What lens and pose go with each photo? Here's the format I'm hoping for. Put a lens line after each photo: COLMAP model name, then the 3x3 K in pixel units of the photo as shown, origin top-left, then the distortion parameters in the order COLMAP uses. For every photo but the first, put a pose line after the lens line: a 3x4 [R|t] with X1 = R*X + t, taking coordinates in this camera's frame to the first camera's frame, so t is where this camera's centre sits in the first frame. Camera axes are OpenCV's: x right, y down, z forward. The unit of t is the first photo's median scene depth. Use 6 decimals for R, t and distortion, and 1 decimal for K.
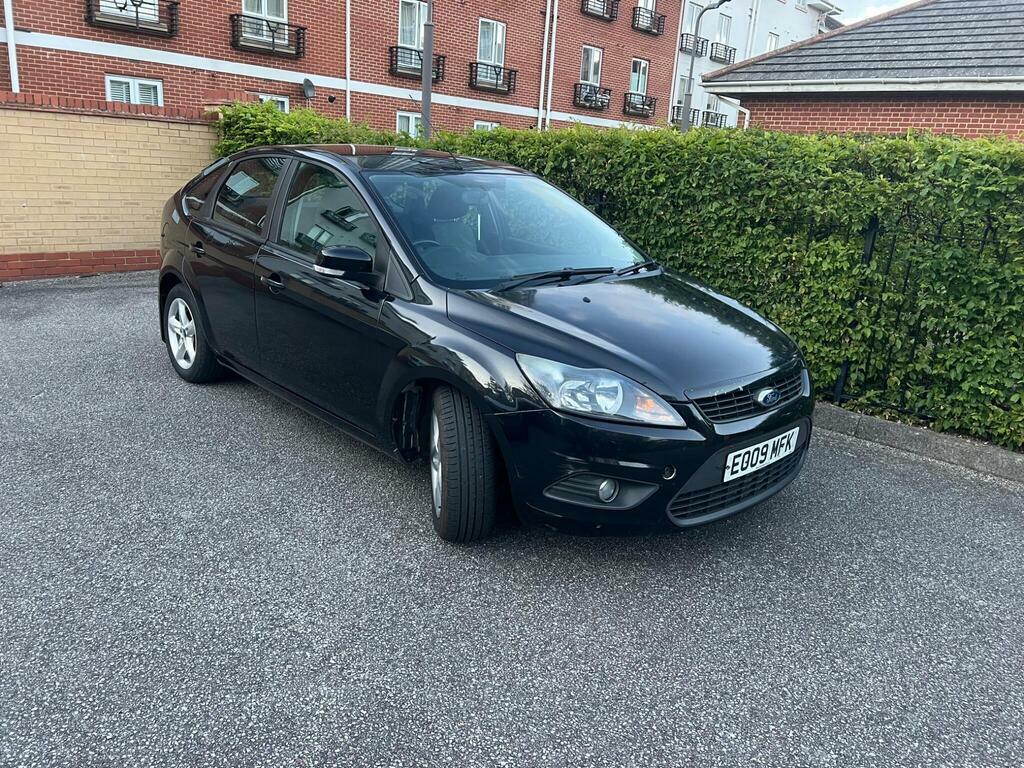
lens RADIAL K [[810.0, 0, 496.1], [0, 810.0, 381.0], [0, 0, 1]] dist [0.039273, -0.039264]
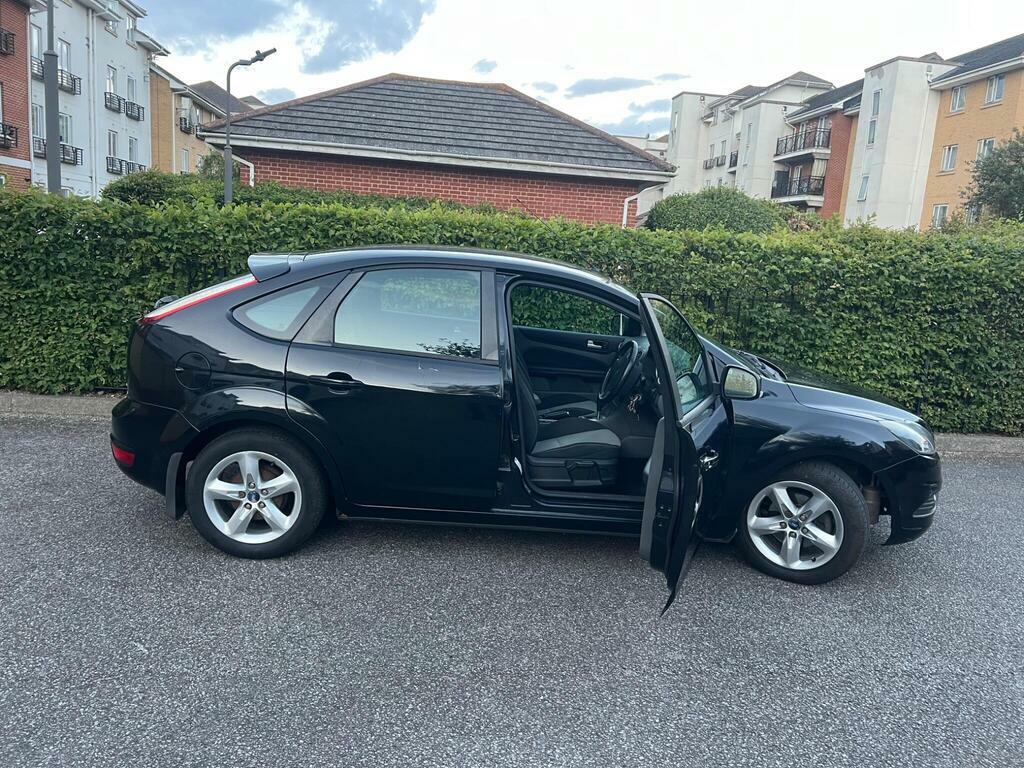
lens RADIAL K [[810.8, 0, 526.9], [0, 810.8, 390.2], [0, 0, 1]] dist [0.046254, -0.063902]
pose [[0.625155, -0.159624, 0.764003, -0.203797], [0.176911, 0.982366, 0.060488, -0.040541], [-0.760187, 0.097347, 0.642371, 0.084320]]
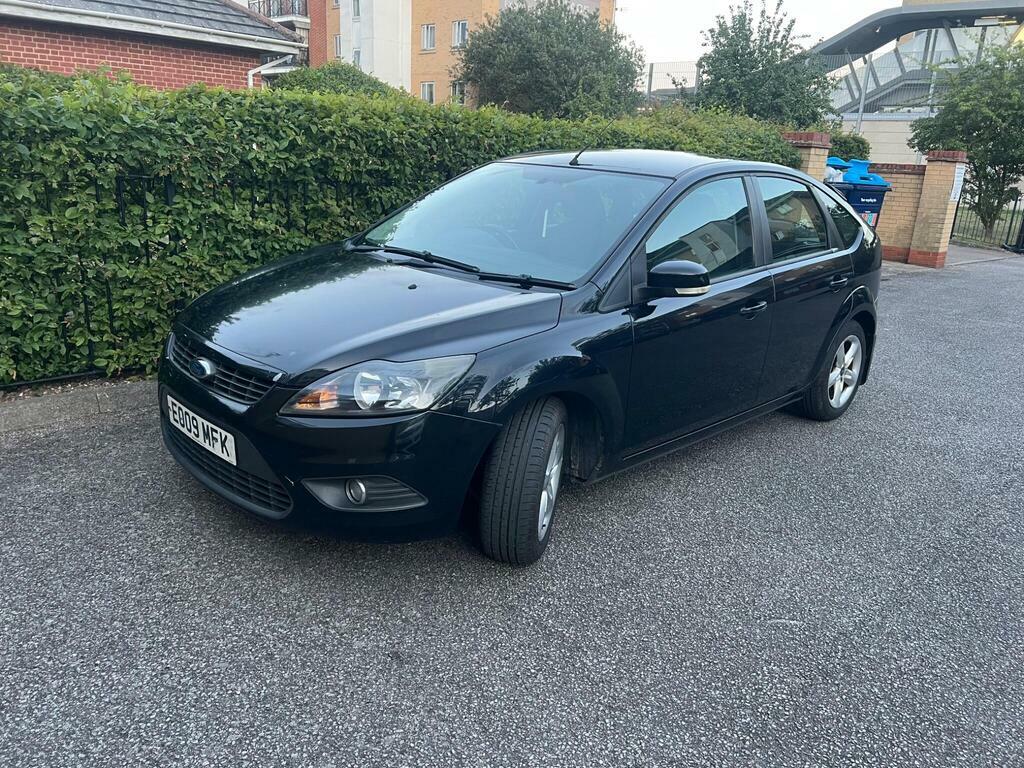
lens RADIAL K [[813.3, 0, 549.1], [0, 813.3, 383.3], [0, 0, 1]] dist [0.056839, -0.076079]
pose [[-0.036932, -0.331593, 0.942699, -0.258346], [0.208612, 0.920001, 0.331782, -0.090452], [-0.977301, 0.208912, 0.035197, 0.273127]]
